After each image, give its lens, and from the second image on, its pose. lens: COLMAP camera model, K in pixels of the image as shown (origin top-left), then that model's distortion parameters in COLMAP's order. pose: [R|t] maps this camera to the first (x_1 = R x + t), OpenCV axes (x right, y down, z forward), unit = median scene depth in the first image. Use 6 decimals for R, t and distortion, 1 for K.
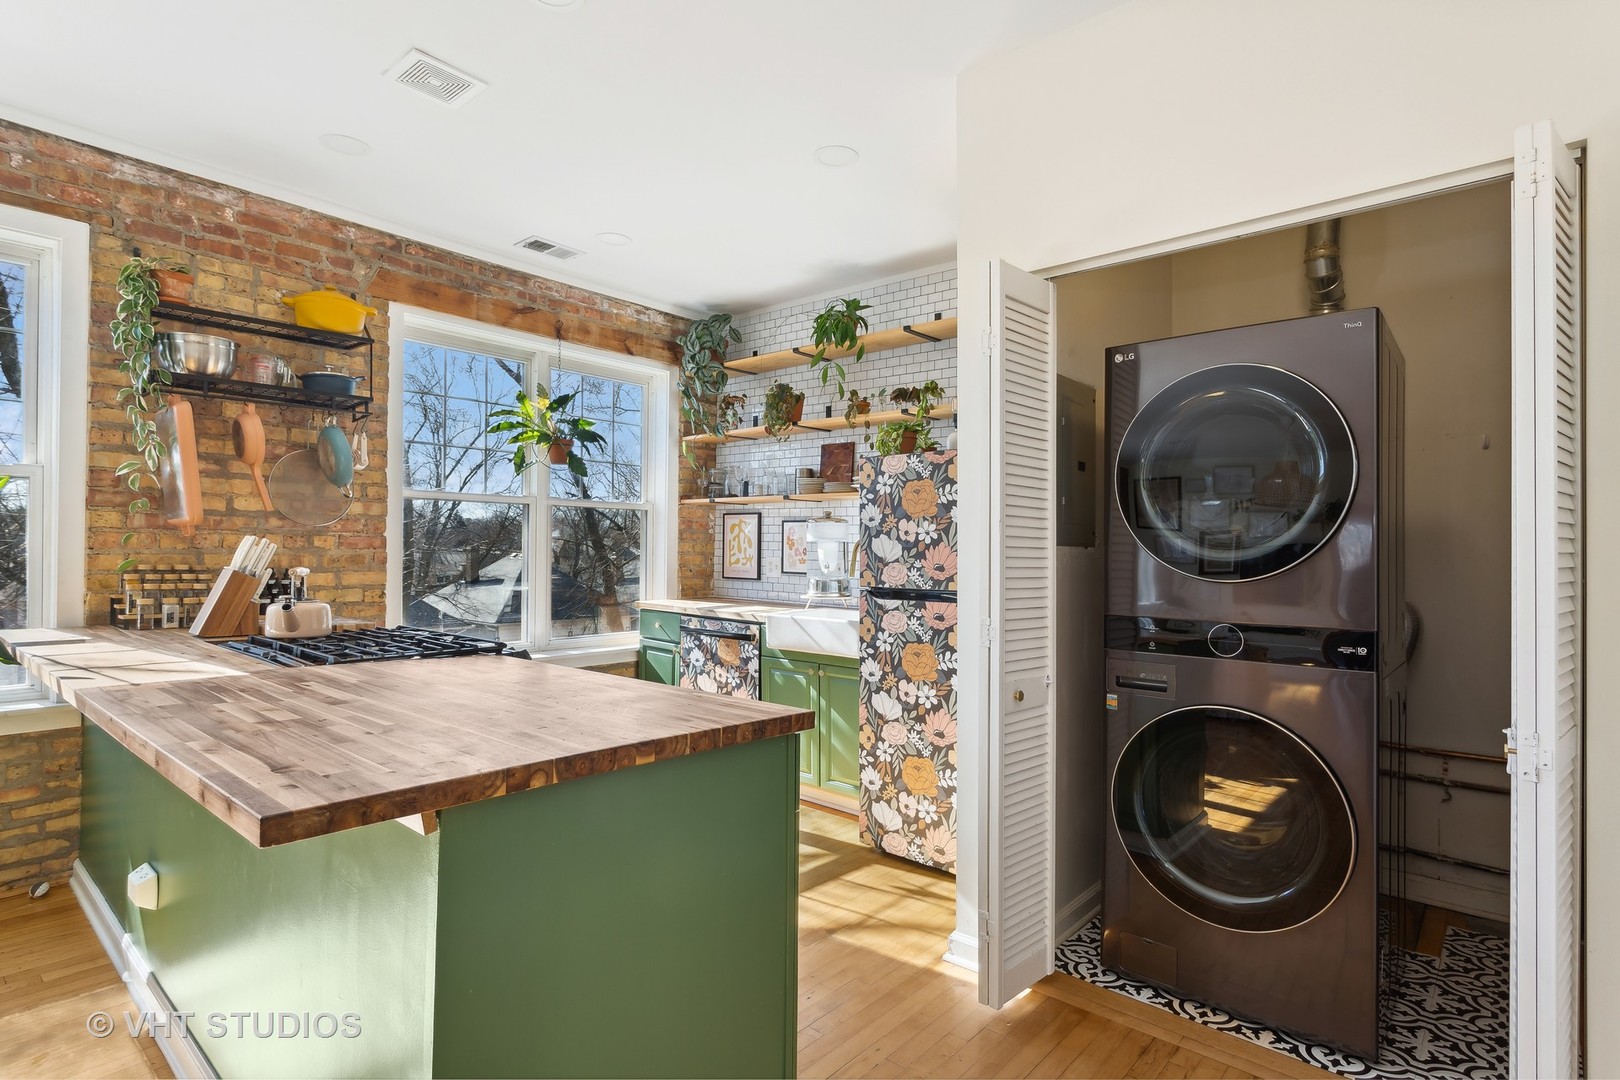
lens RADIAL K [[813.8, 0, 803.3], [0, 813.8, 601.1], [0, 0, 1]] dist [-0.009230, 0.003146]
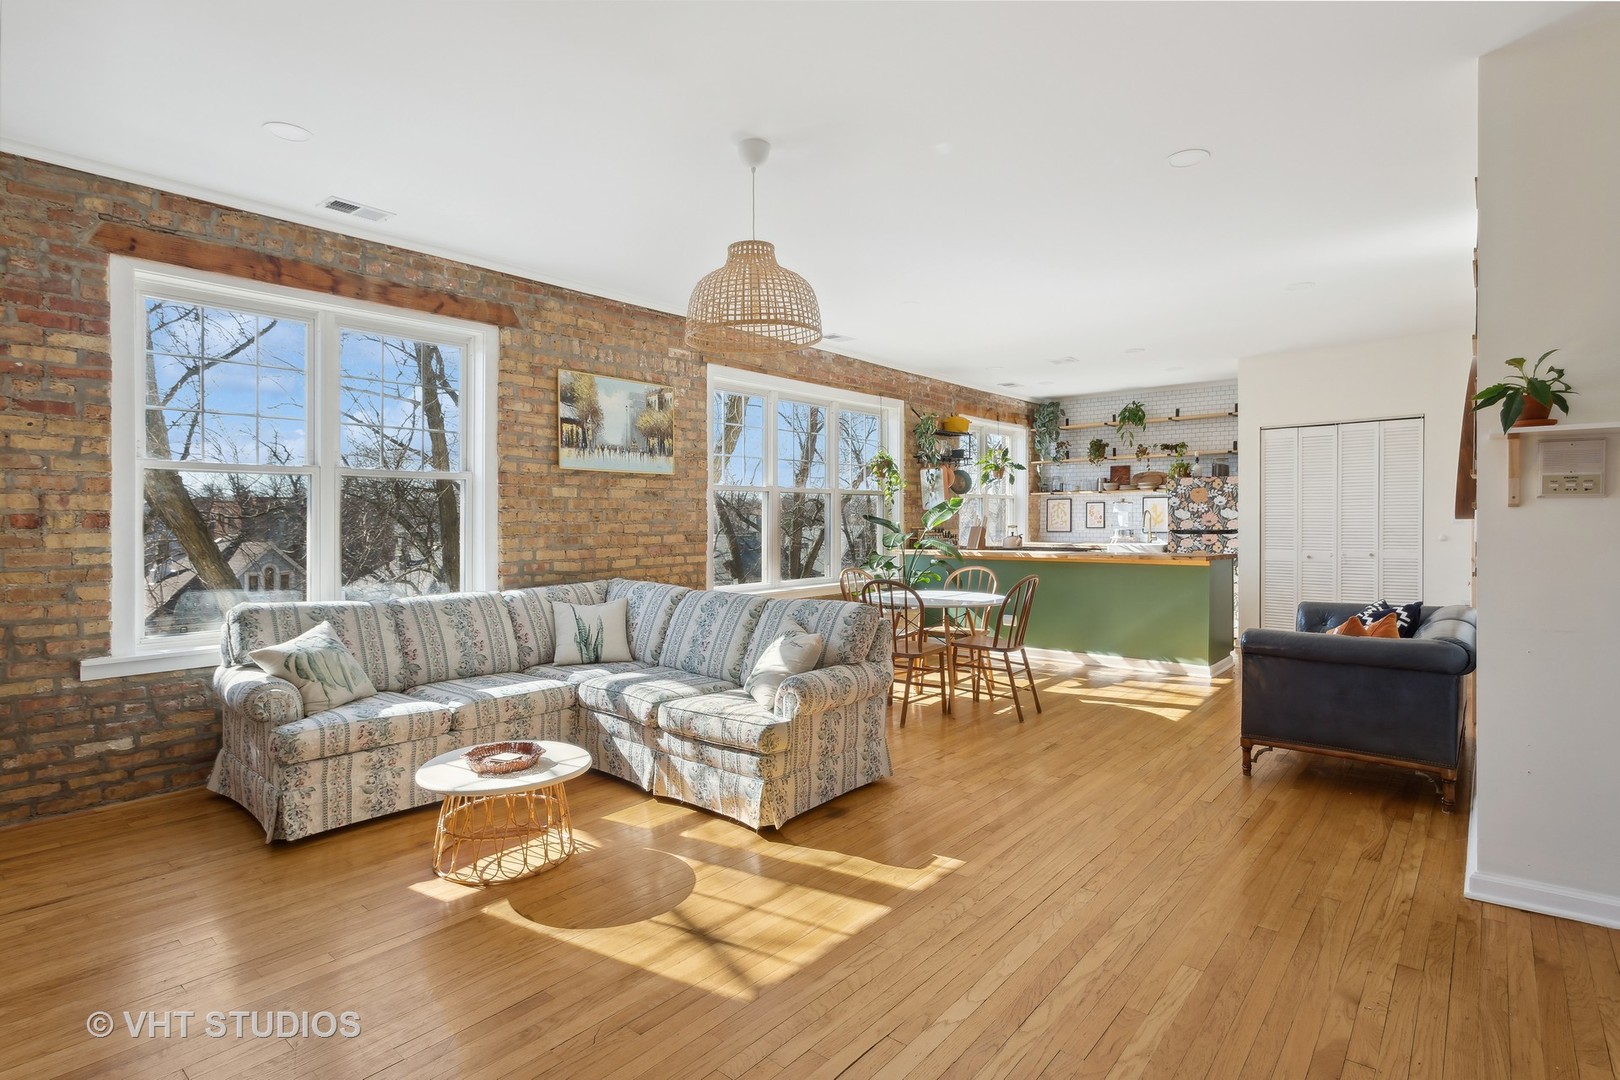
lens RADIAL K [[813.8, 0, 831.3], [0, 813.8, 529.6], [0, 0, 1]] dist [-0.009230, 0.003146]
pose [[0.998923, -0.021194, 0.041282, -1.038937], [0.023080, 0.998686, -0.045763, 0.069308], [-0.040258, 0.046666, 0.998099, -1.398538]]
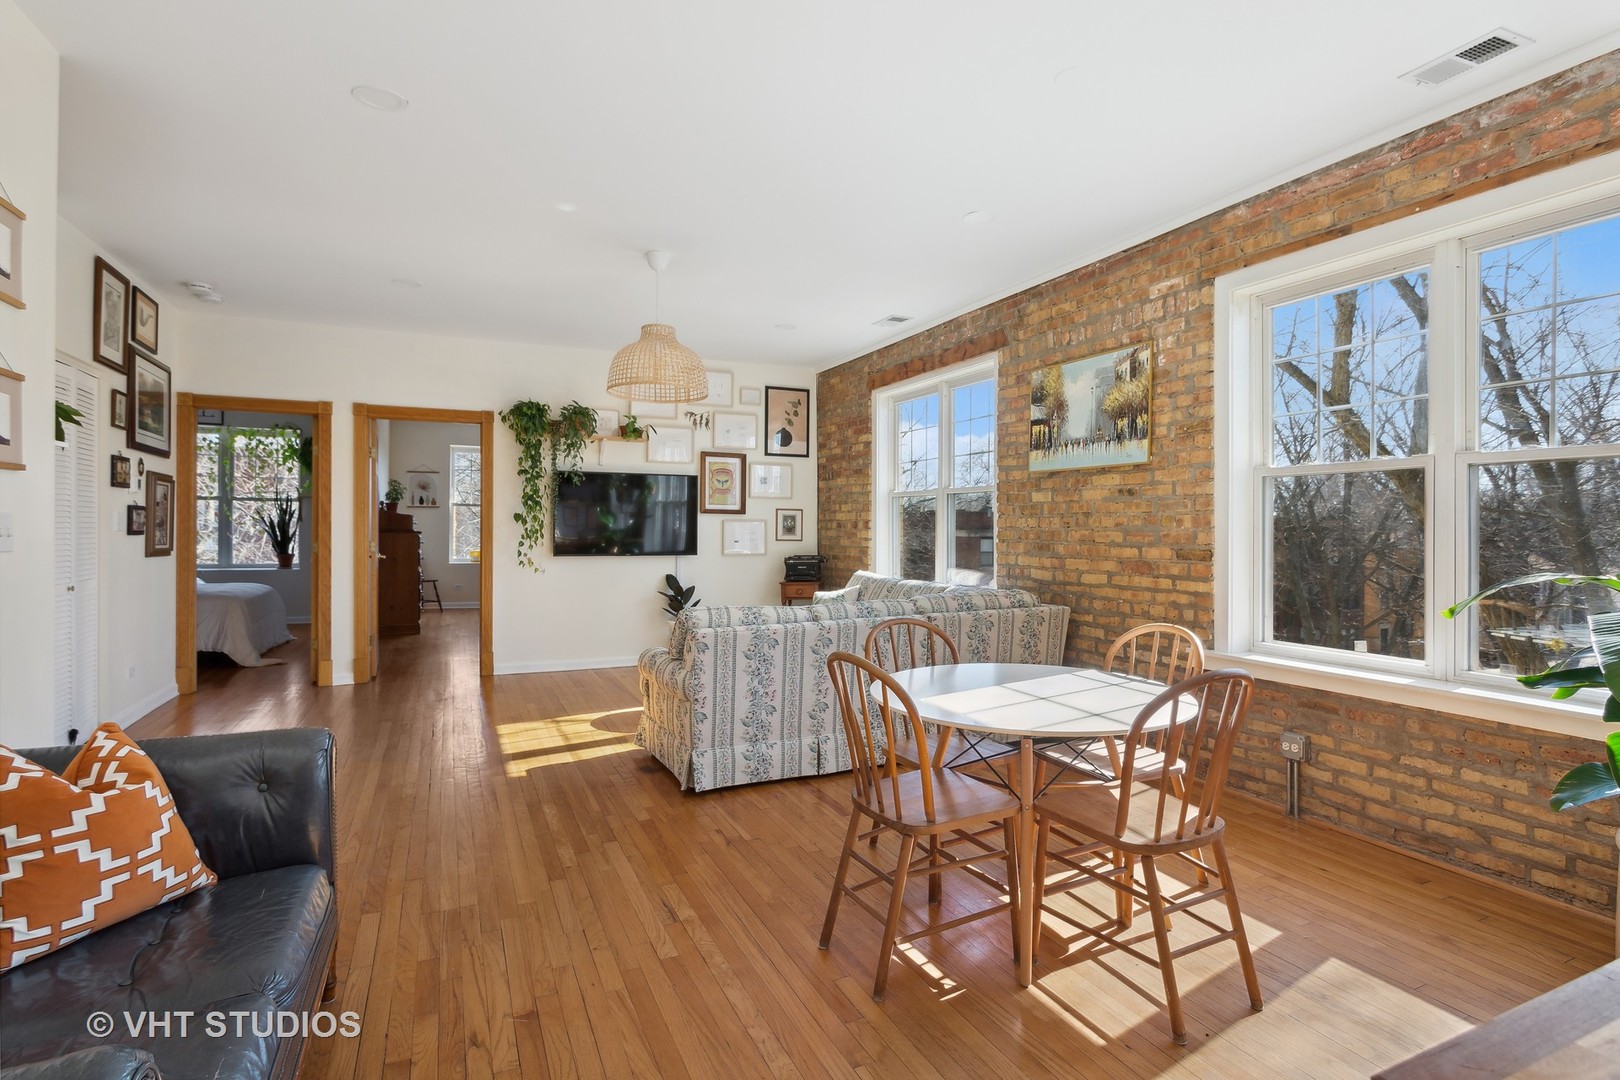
lens RADIAL K [[813.8, 0, 794.3], [0, 813.8, 537.0], [0, 0, 1]] dist [-0.009230, 0.003146]
pose [[-0.424865, -0.003258, -0.905251, -0.023456], [-0.063281, 0.997654, 0.026110, -0.014648], [0.903042, 0.068379, -0.424075, 0.262890]]
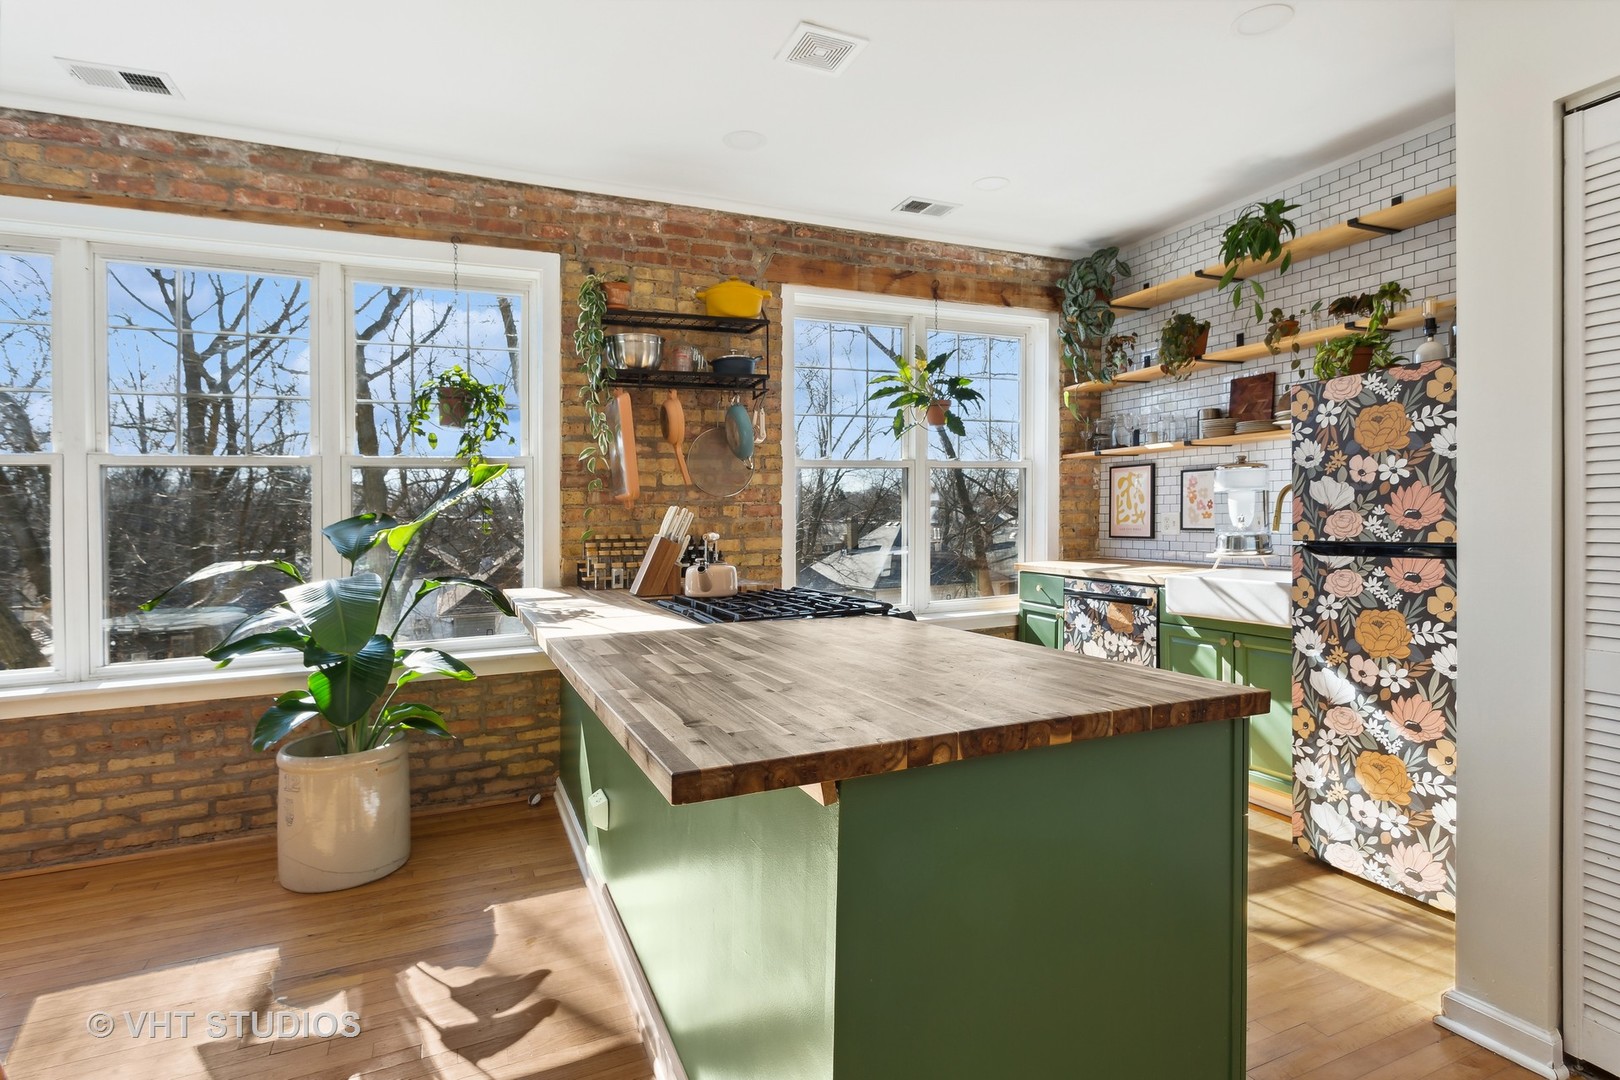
lens RADIAL K [[813.8, 0, 817.7], [0, 813.8, 568.1], [0, 0, 1]] dist [-0.009230, 0.003146]
pose [[0.909030, -0.007572, -0.416661, -0.025730], [0.008359, 0.999965, 0.000066, 0.005452], [0.416646, -0.003543, 0.909062, 0.046860]]
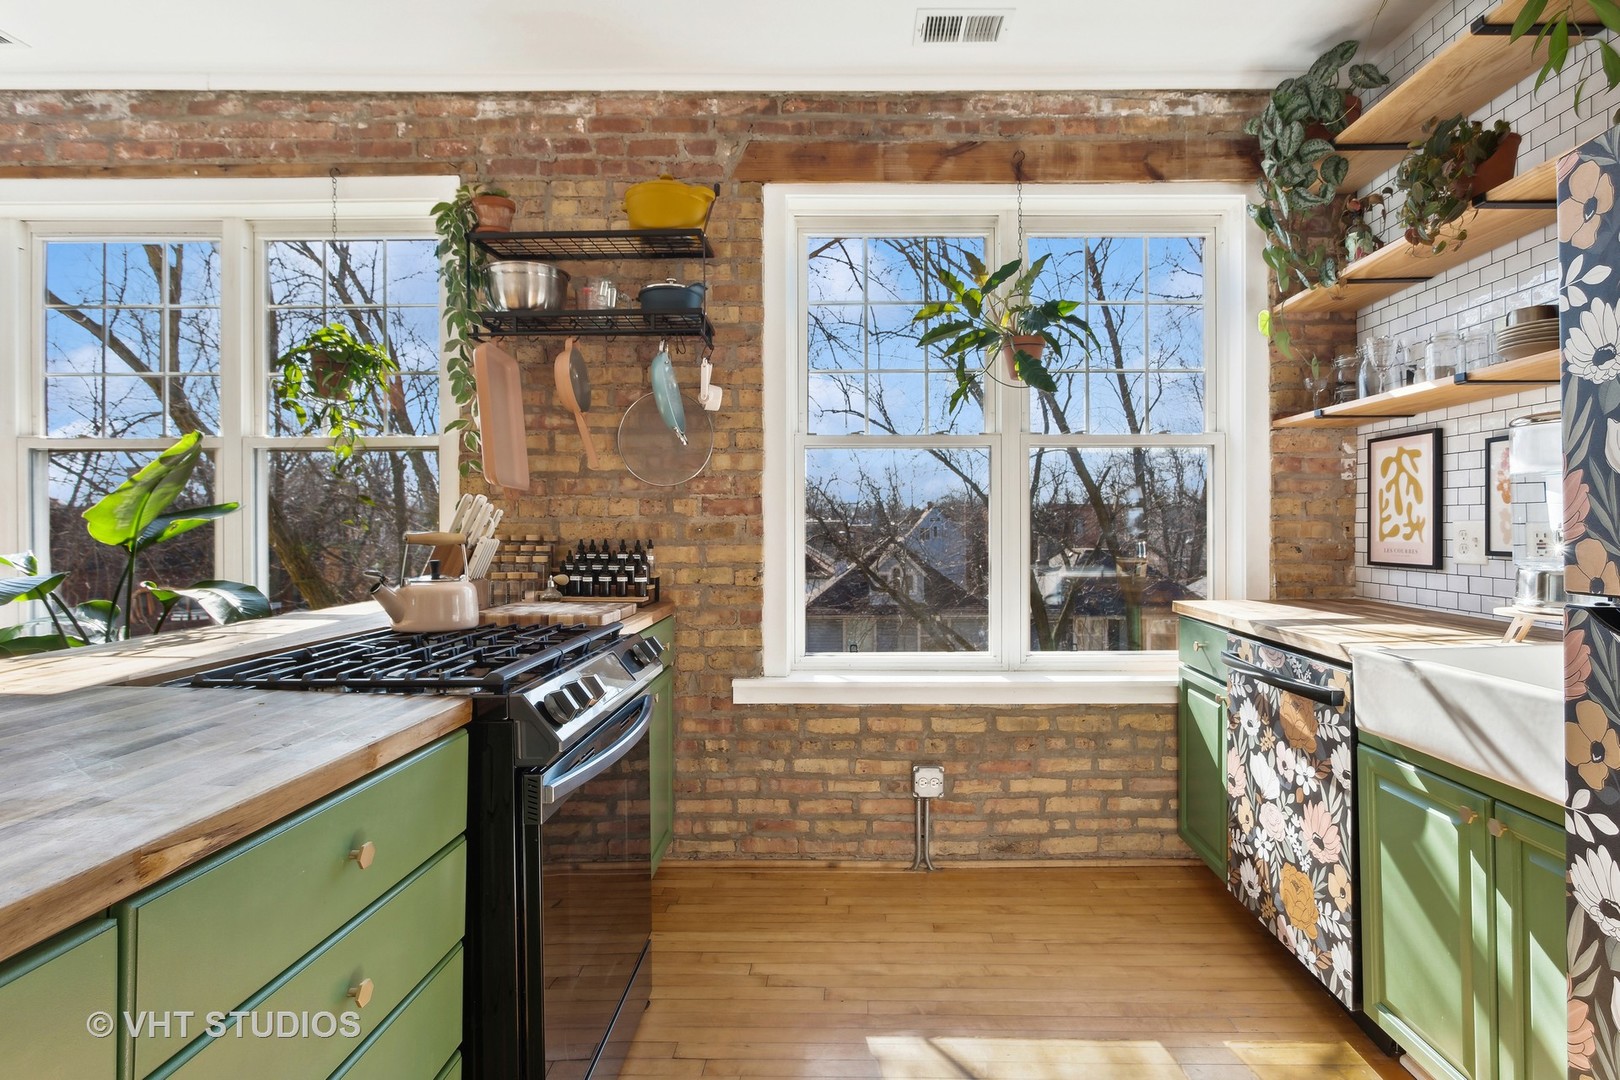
lens RADIAL K [[813.8, 0, 889.9], [0, 813.8, 545.3], [0, 0, 1]] dist [-0.009230, 0.003146]
pose [[0.654139, 0.000558, -0.756374, 0.139618], [-0.038210, 0.998747, -0.032309, -0.017961], [0.755409, 0.050036, 0.653341, 0.652589]]
